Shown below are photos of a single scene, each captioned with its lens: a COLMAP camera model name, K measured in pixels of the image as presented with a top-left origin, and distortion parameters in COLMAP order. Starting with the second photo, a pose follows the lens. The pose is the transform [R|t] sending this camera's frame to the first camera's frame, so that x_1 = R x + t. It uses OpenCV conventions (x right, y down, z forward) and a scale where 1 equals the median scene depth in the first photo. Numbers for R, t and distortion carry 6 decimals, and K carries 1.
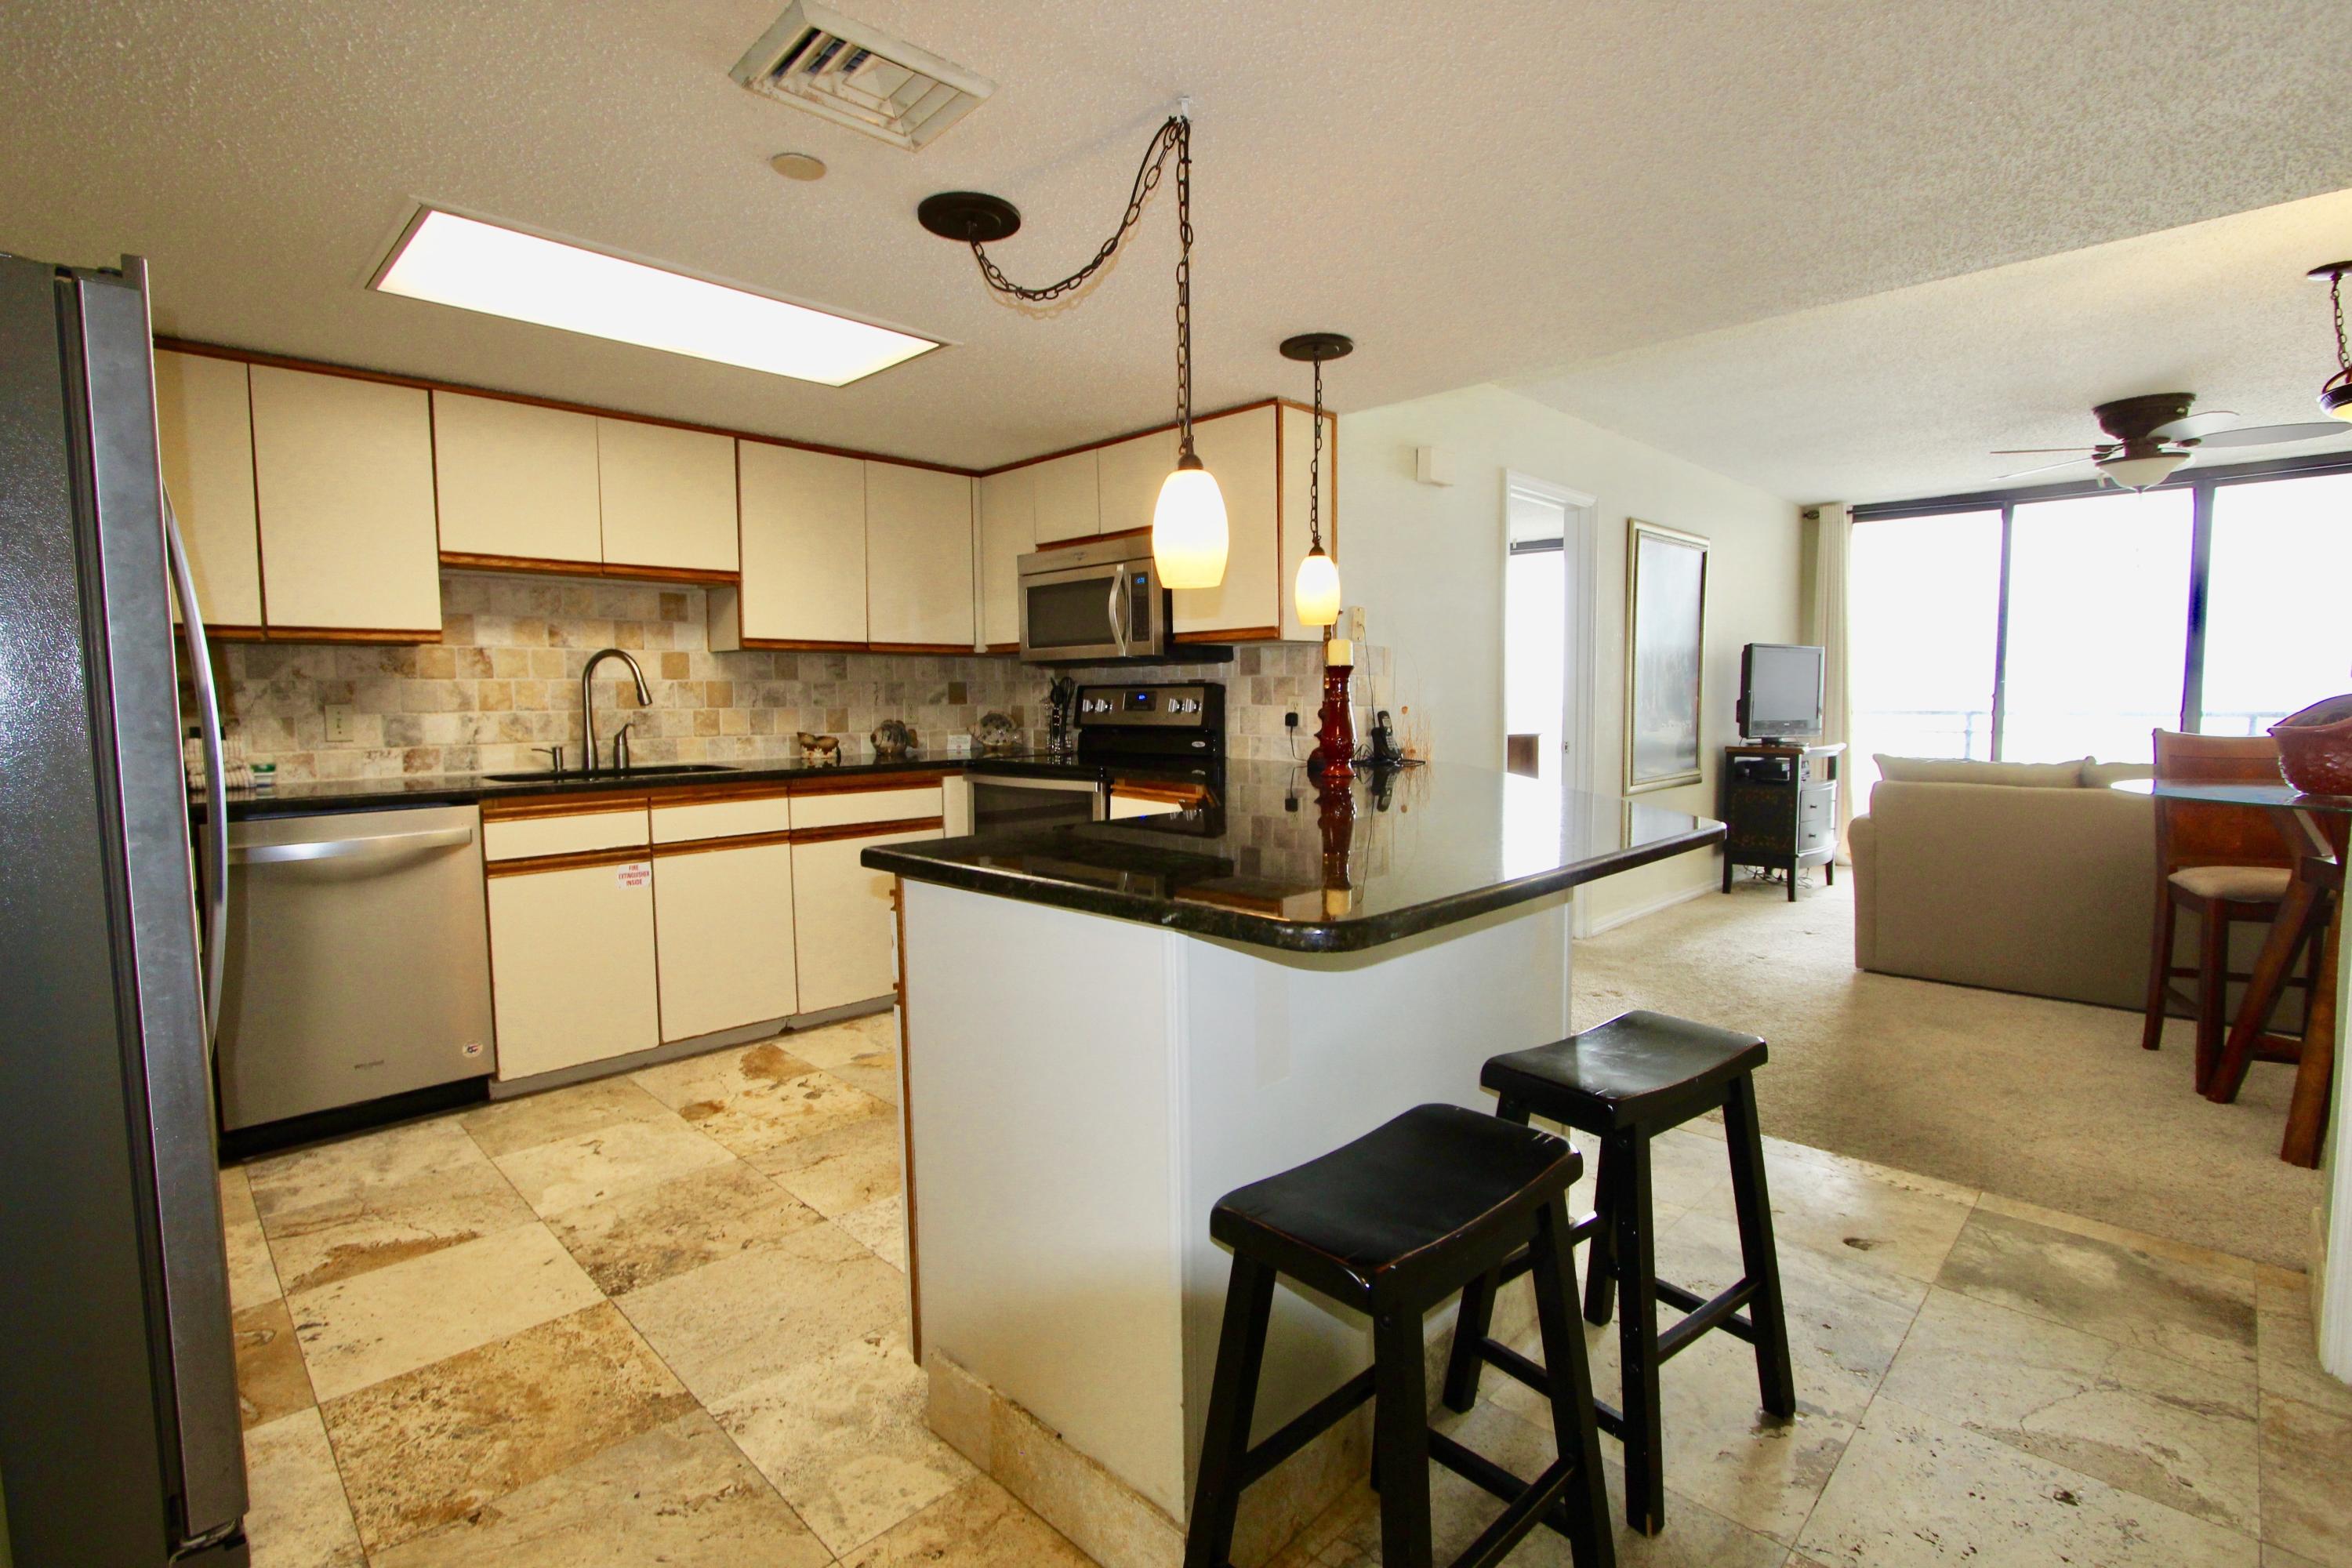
lens RADIAL K [[1087.5, 0, 1168.7], [0, 1087.5, 776.8], [0, 0, 1]] dist [-0.019278, 0.004397]
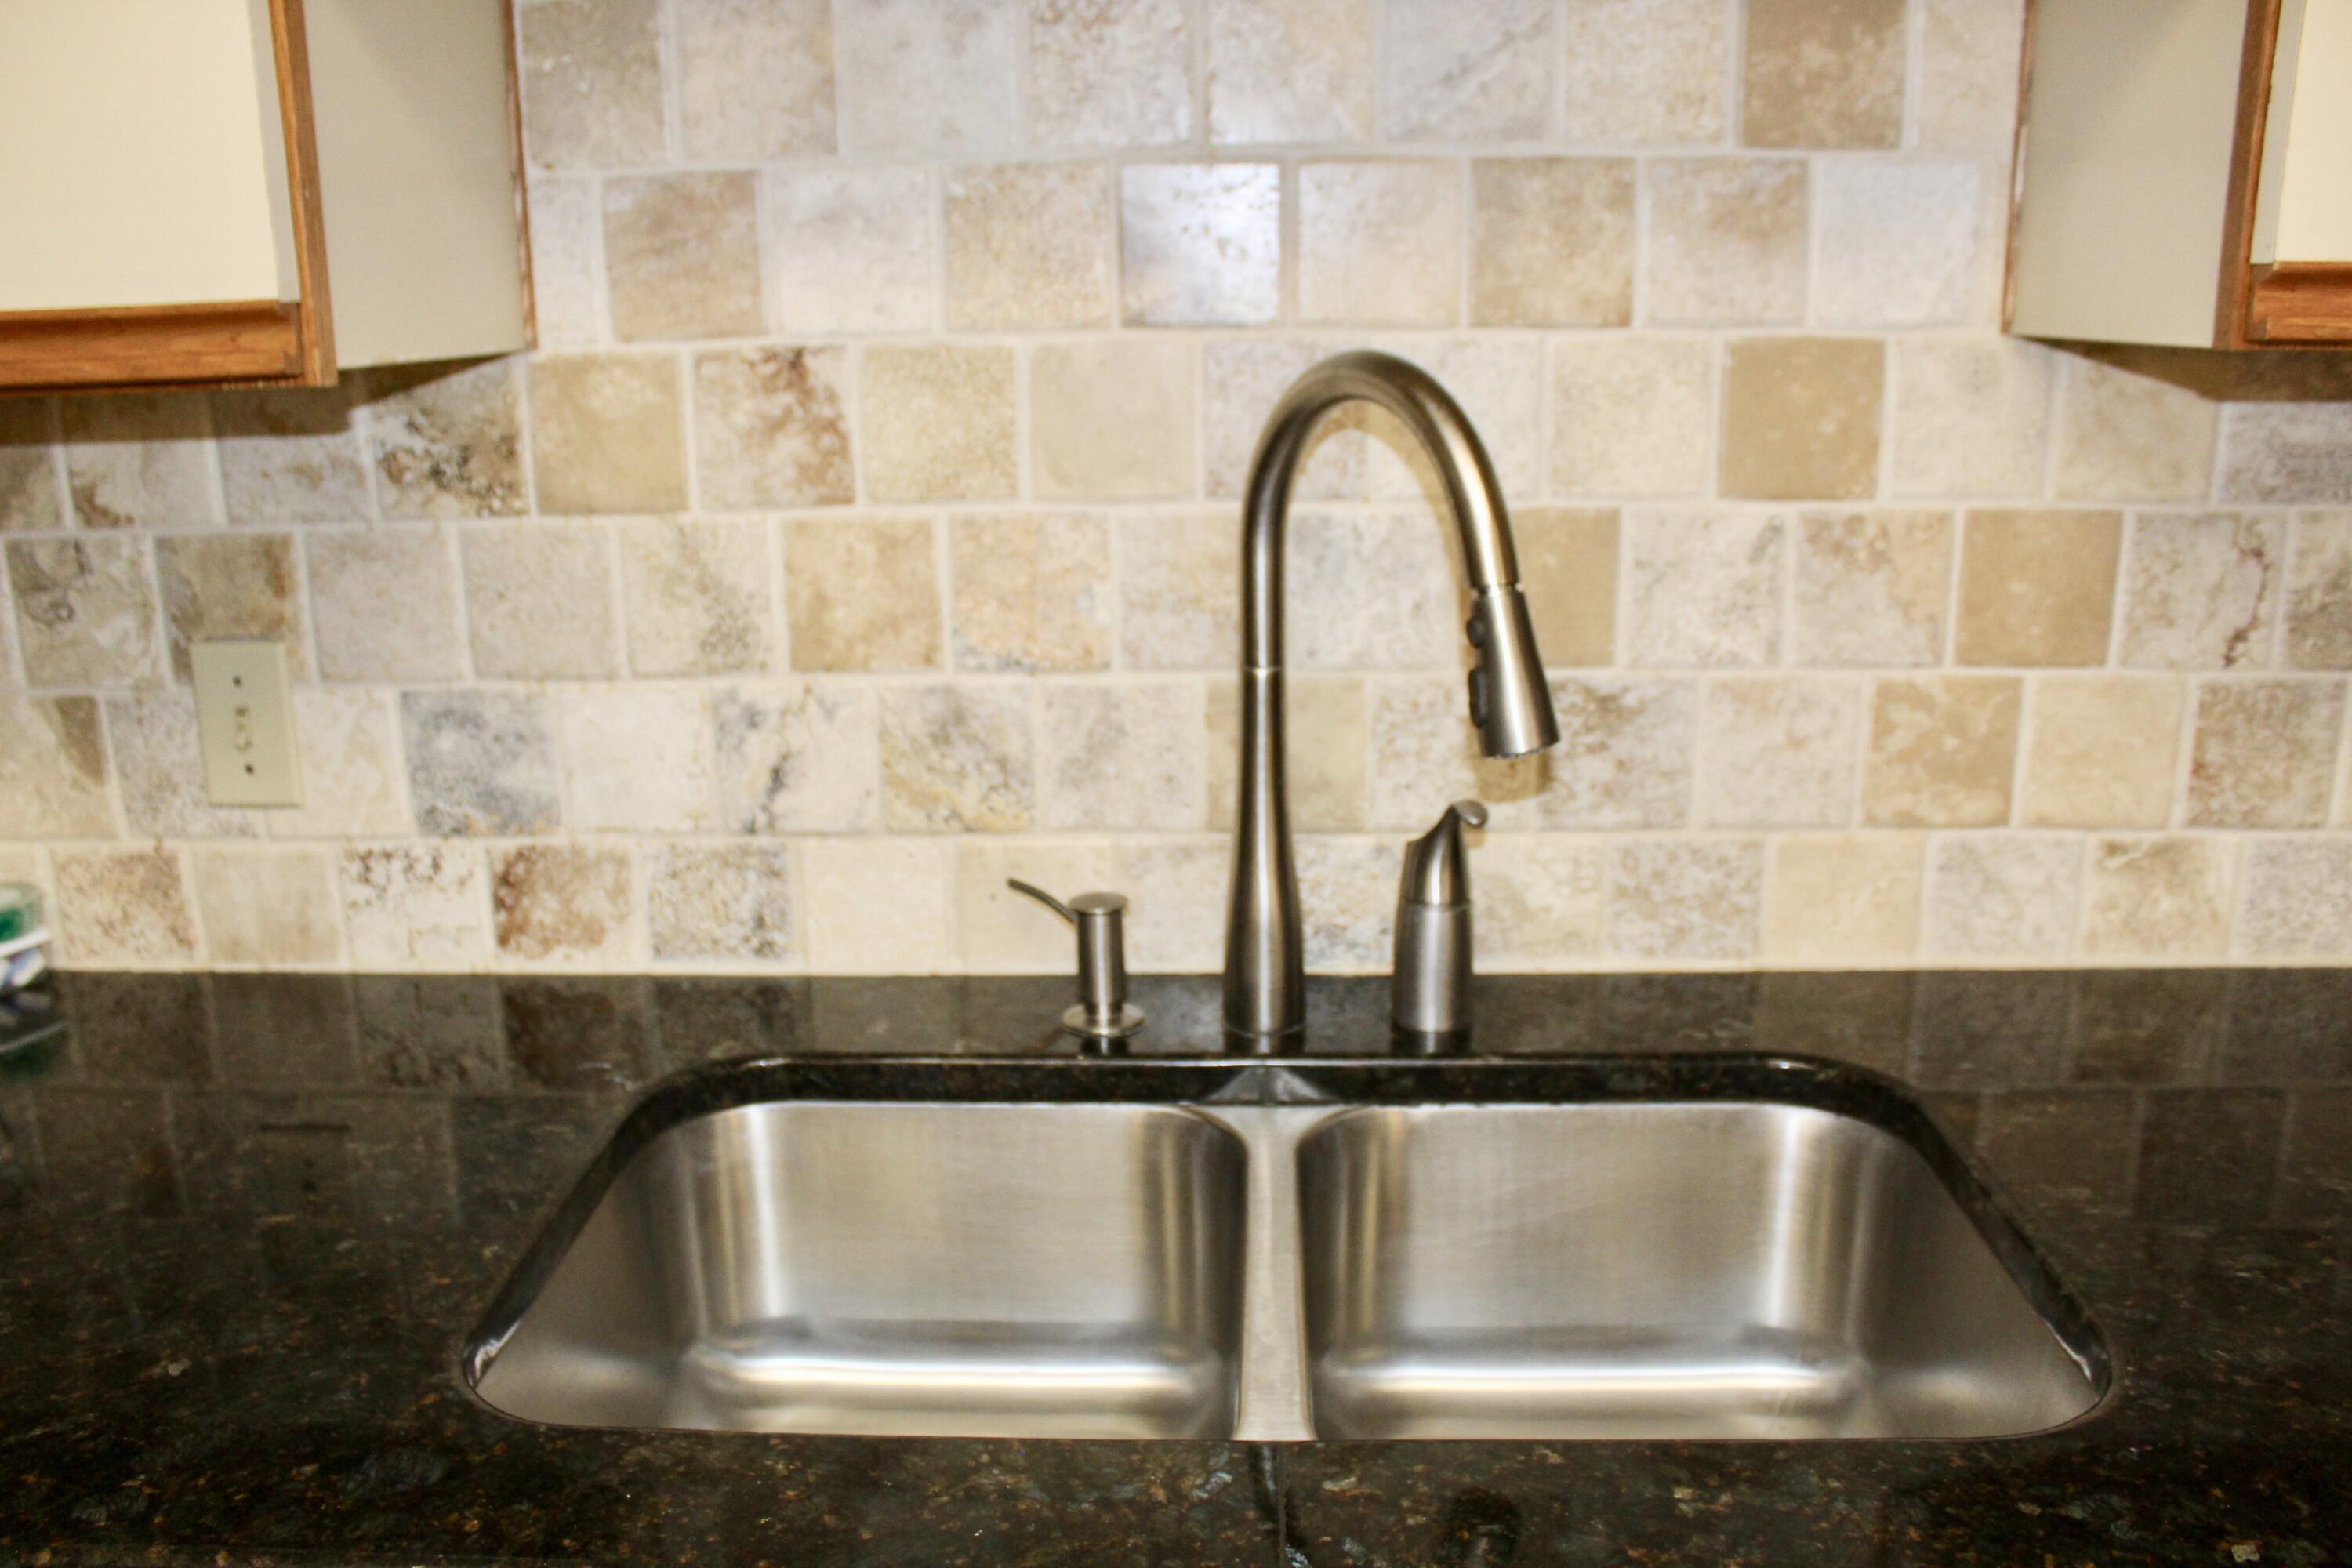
lens RADIAL K [[1951.8, 0, 1150.6], [0, 1951.8, 802.5], [0, 0, 1]] dist [-0.157235, 0.115001]
pose [[0.672882, 0.188711, -0.715275, -0.311143], [-0.044563, 0.975499, 0.215444, -0.108034], [0.738407, -0.113093, 0.664805, 0.748387]]
